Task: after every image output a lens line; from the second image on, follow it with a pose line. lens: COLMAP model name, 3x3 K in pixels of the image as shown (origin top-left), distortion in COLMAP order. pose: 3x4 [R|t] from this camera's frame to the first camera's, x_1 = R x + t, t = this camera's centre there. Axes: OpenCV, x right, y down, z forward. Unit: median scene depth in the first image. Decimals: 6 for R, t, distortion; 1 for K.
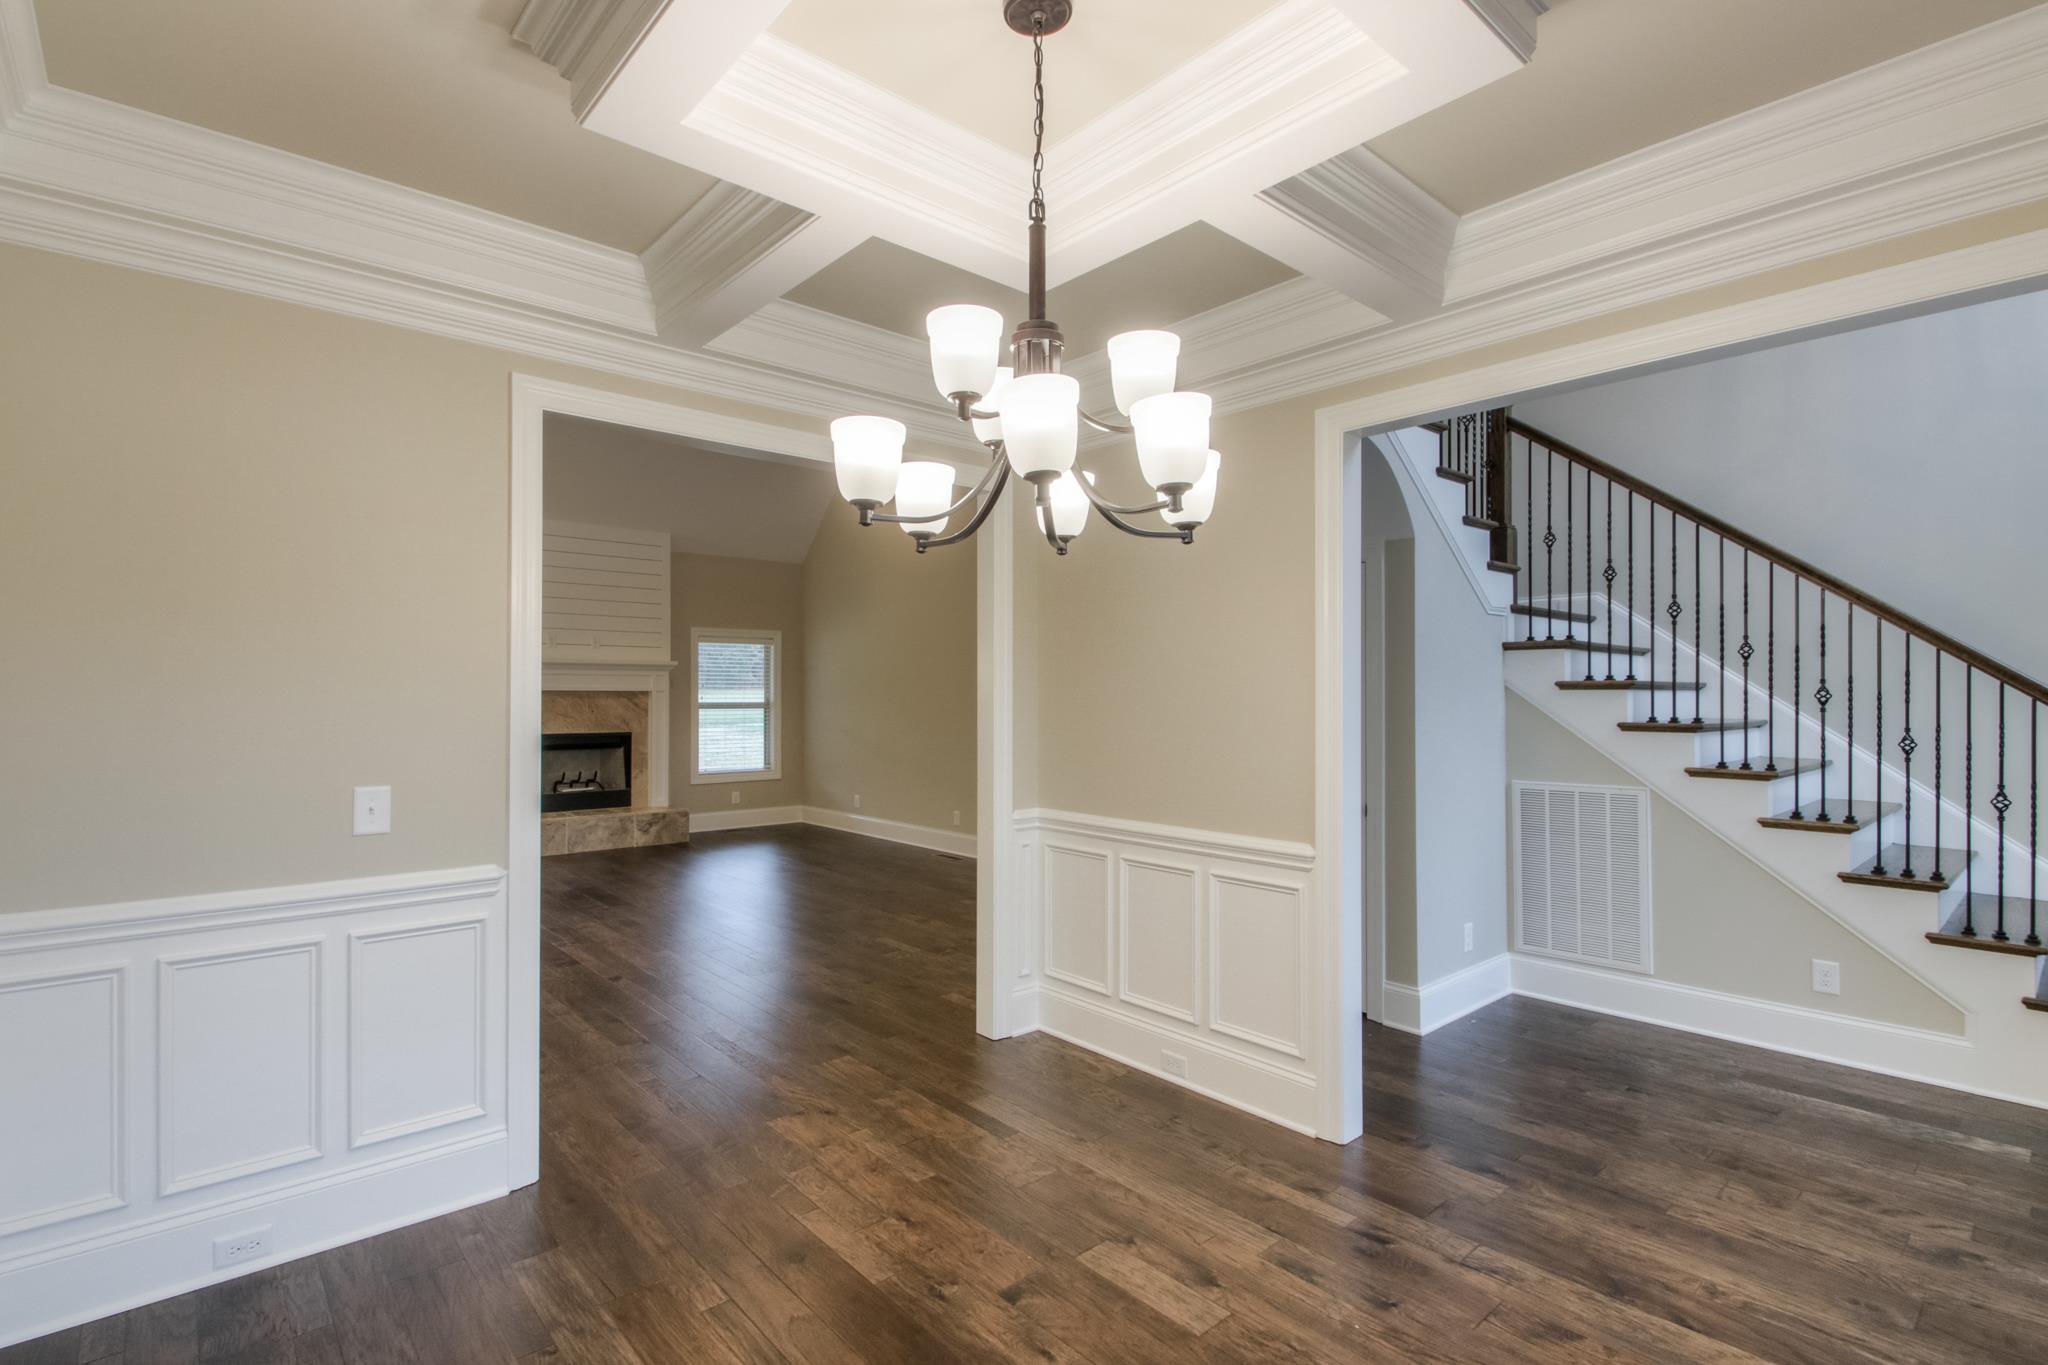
lens RADIAL K [[964.4, 0, 998.3], [0, 964.4, 689.3], [0, 0, 1]] dist [0.030618, -0.025614]
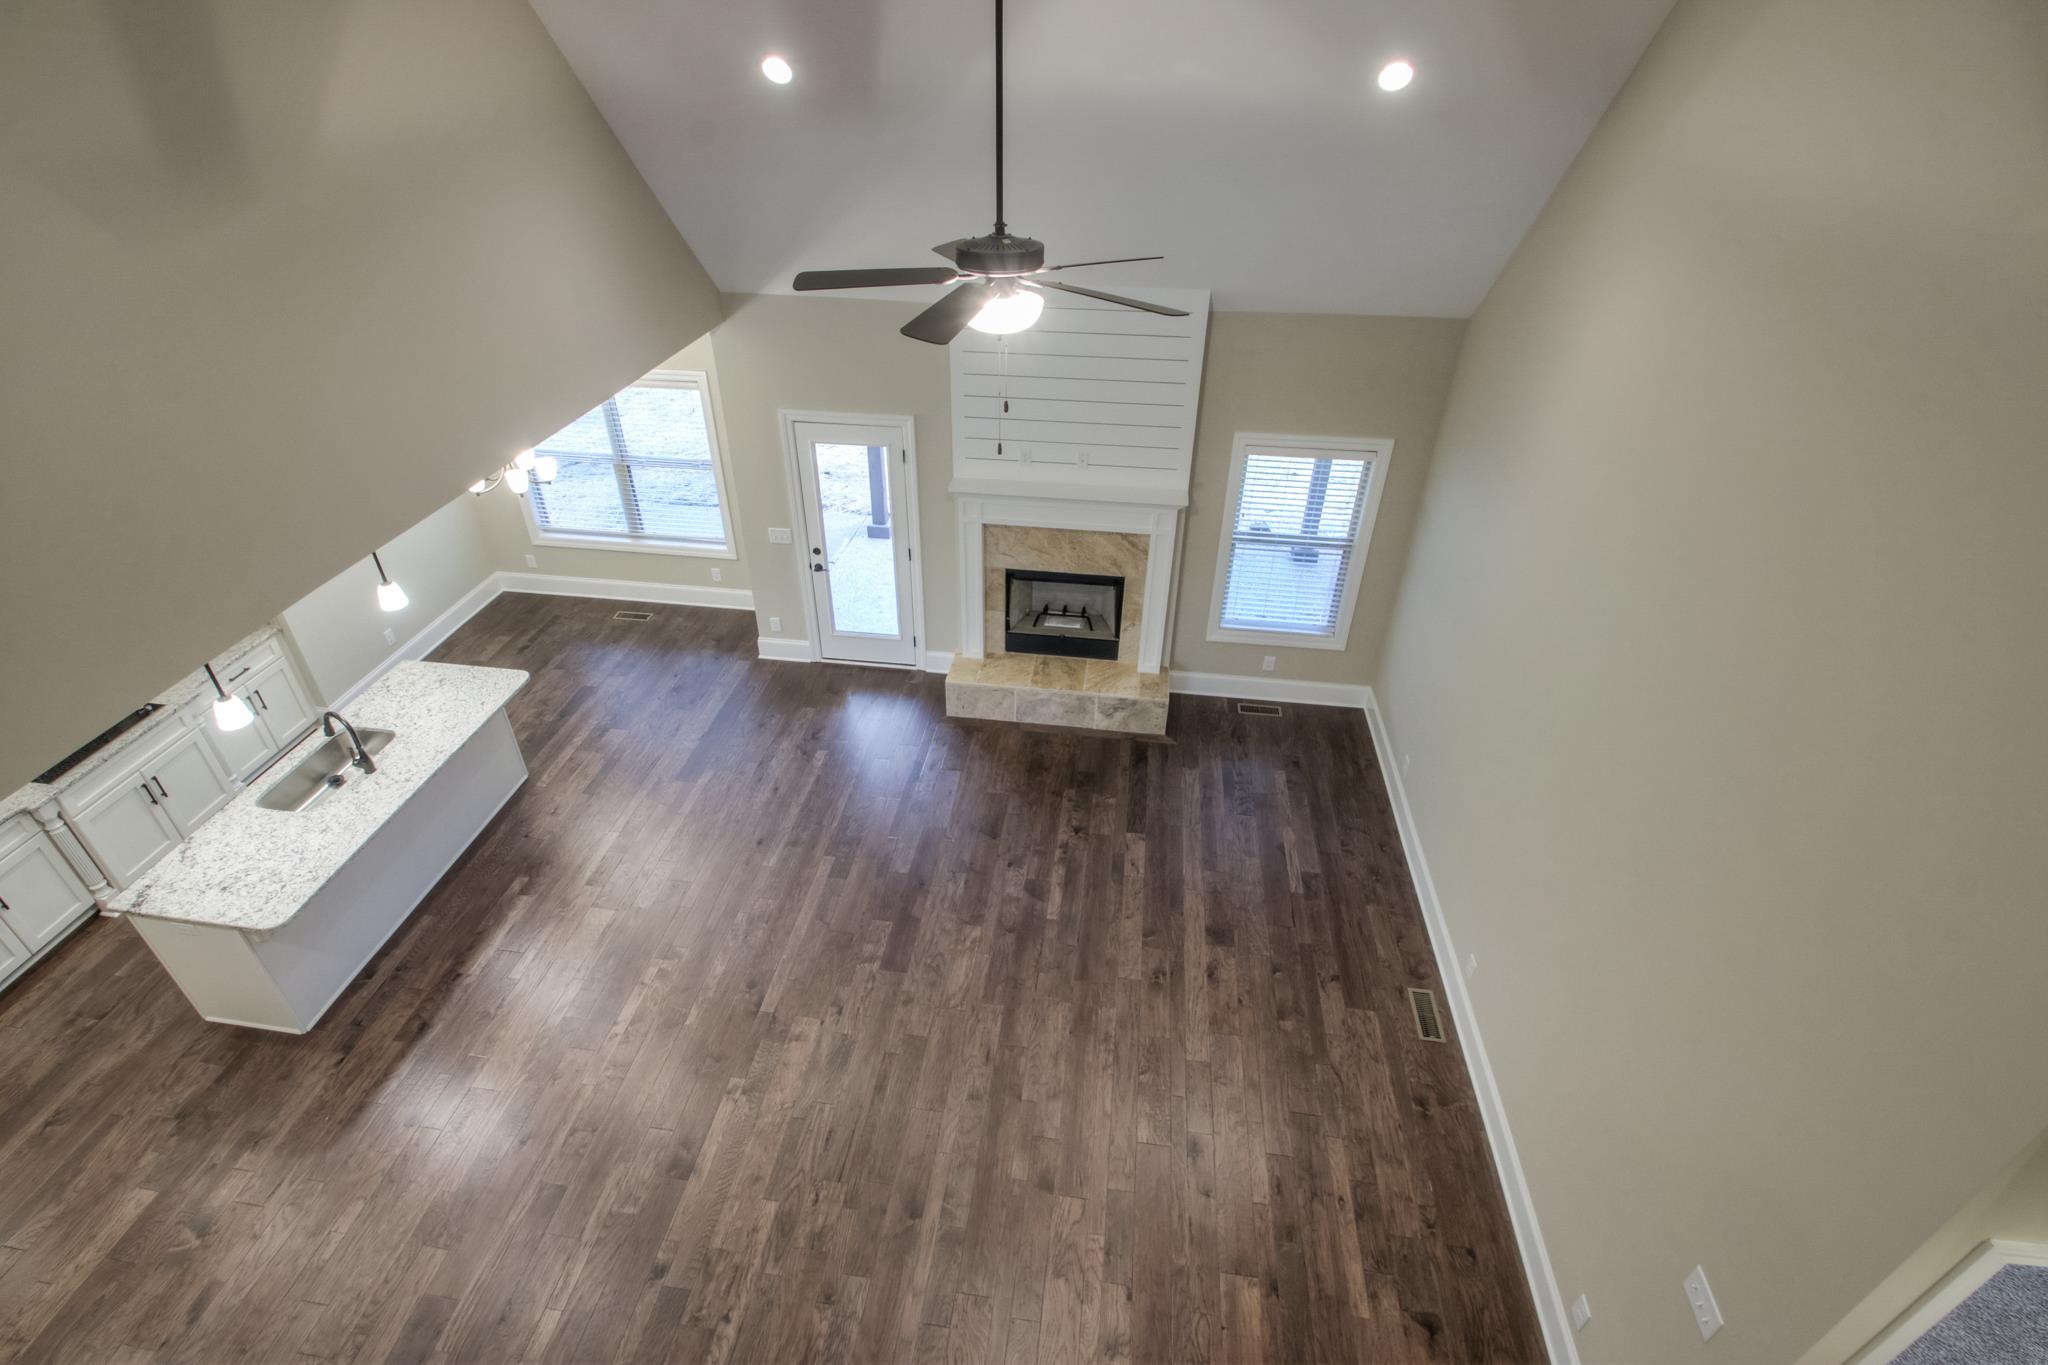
lens RADIAL K [[954.4, 0, 997.8], [0, 954.4, 692.4], [0, 0, 1]] dist [0.011467, -0.017219]
pose [[0.657633, 0.425457, -0.621695, 0.051001], [0.005008, 0.822766, 0.568358, -0.303732], [0.753322, -0.376884, 0.538948, 0.506097]]
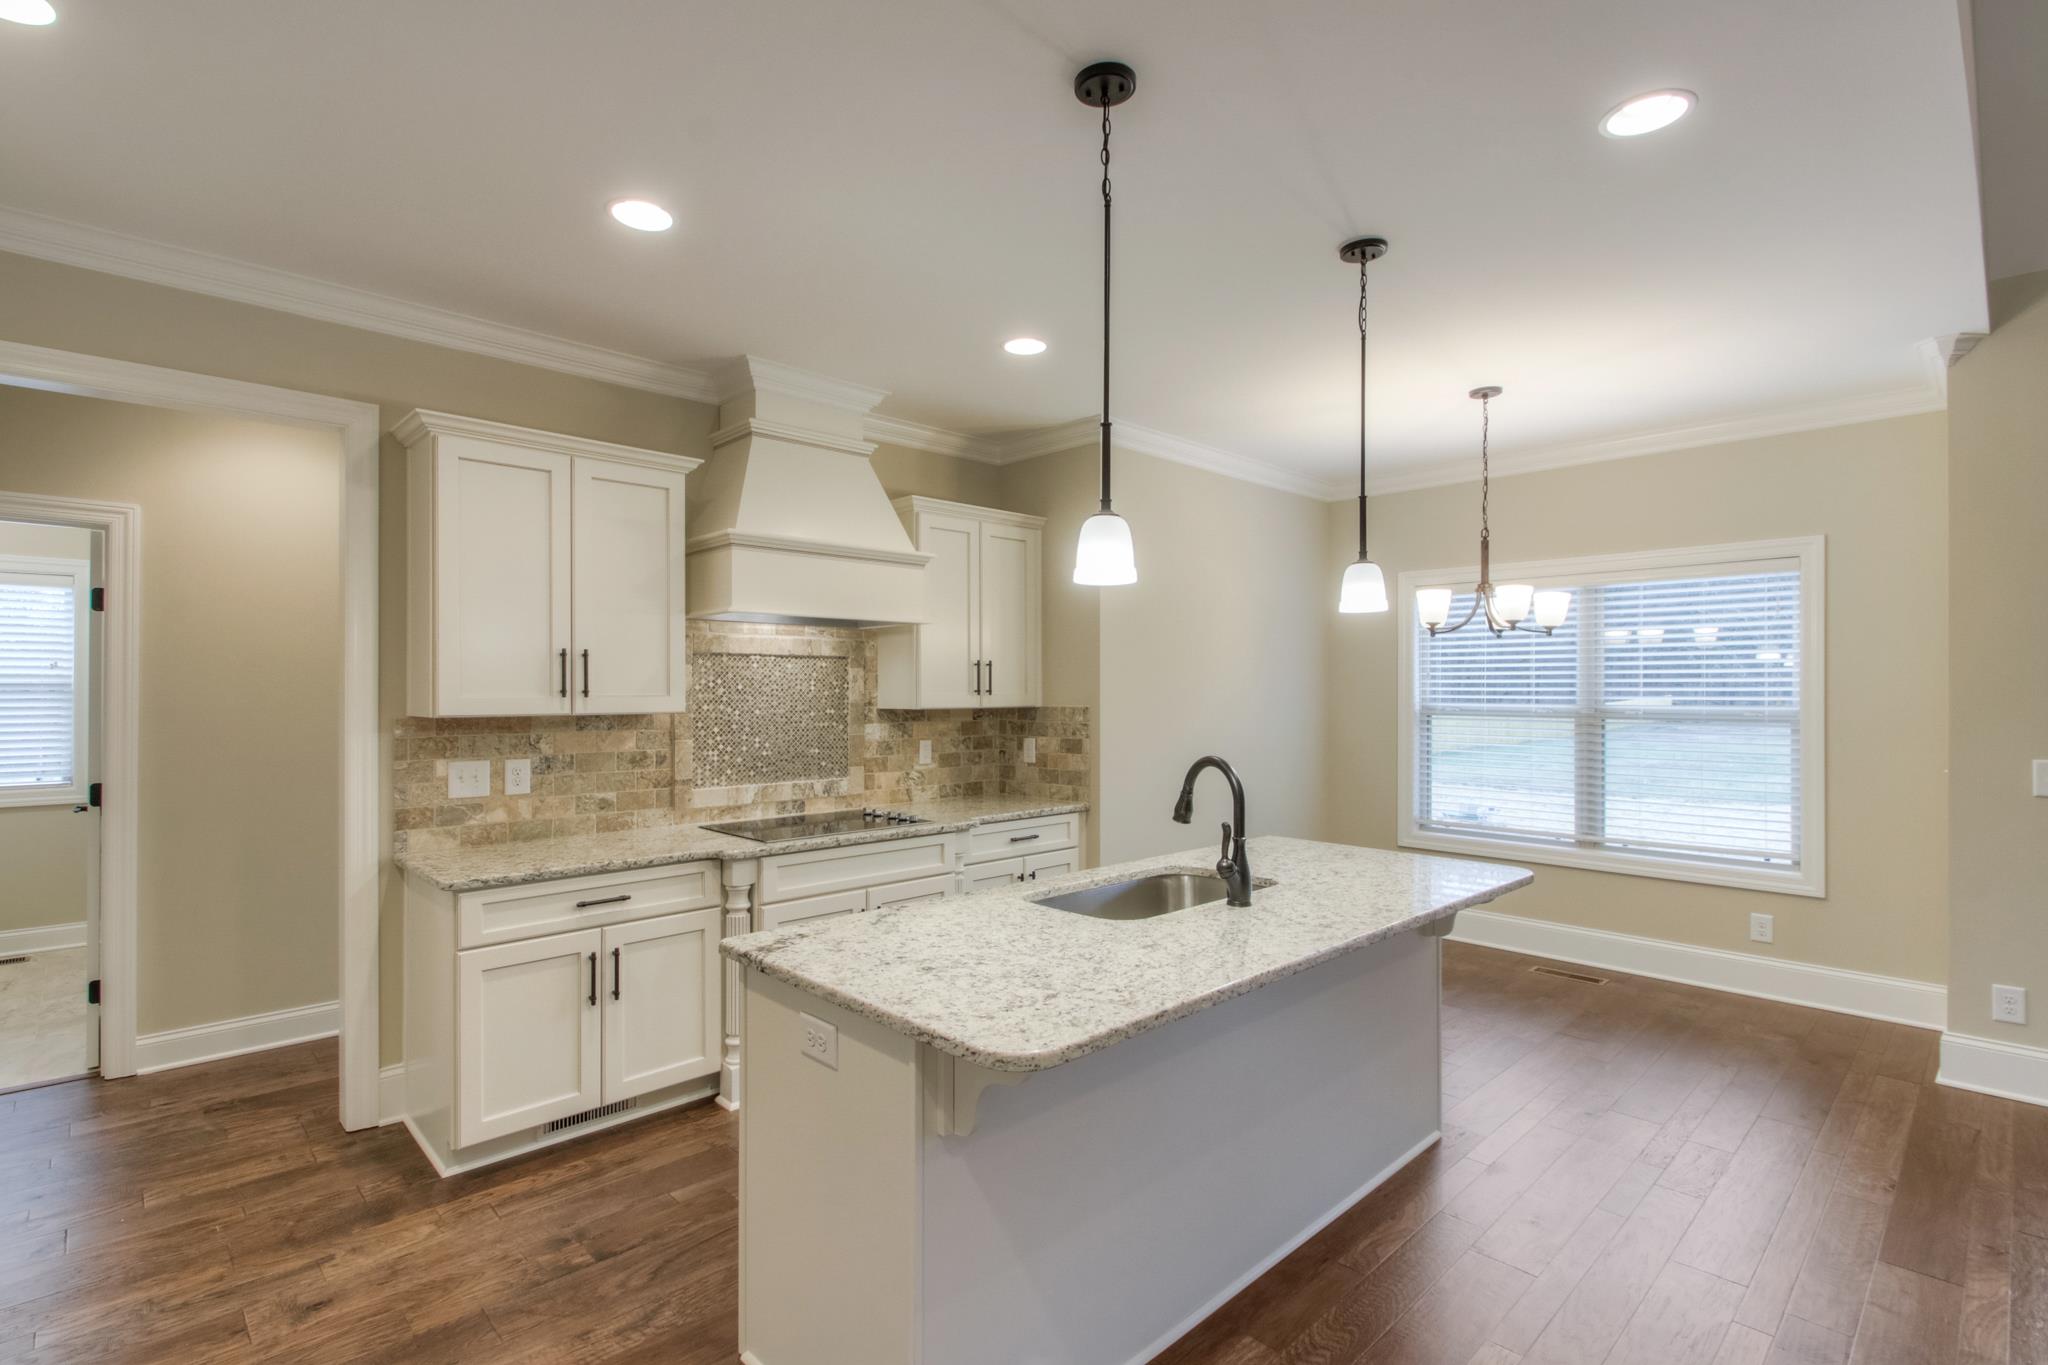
lens RADIAL K [[957.6, 0, 999.3], [0, 957.6, 686.4], [0, 0, 1]] dist [0.021016, -0.017202]
pose [[0.044719, -0.006839, -0.998976, -0.278747], [0.002902, 0.999973, -0.006716, 0.002898], [0.998995, -0.002599, 0.044738, 0.437986]]
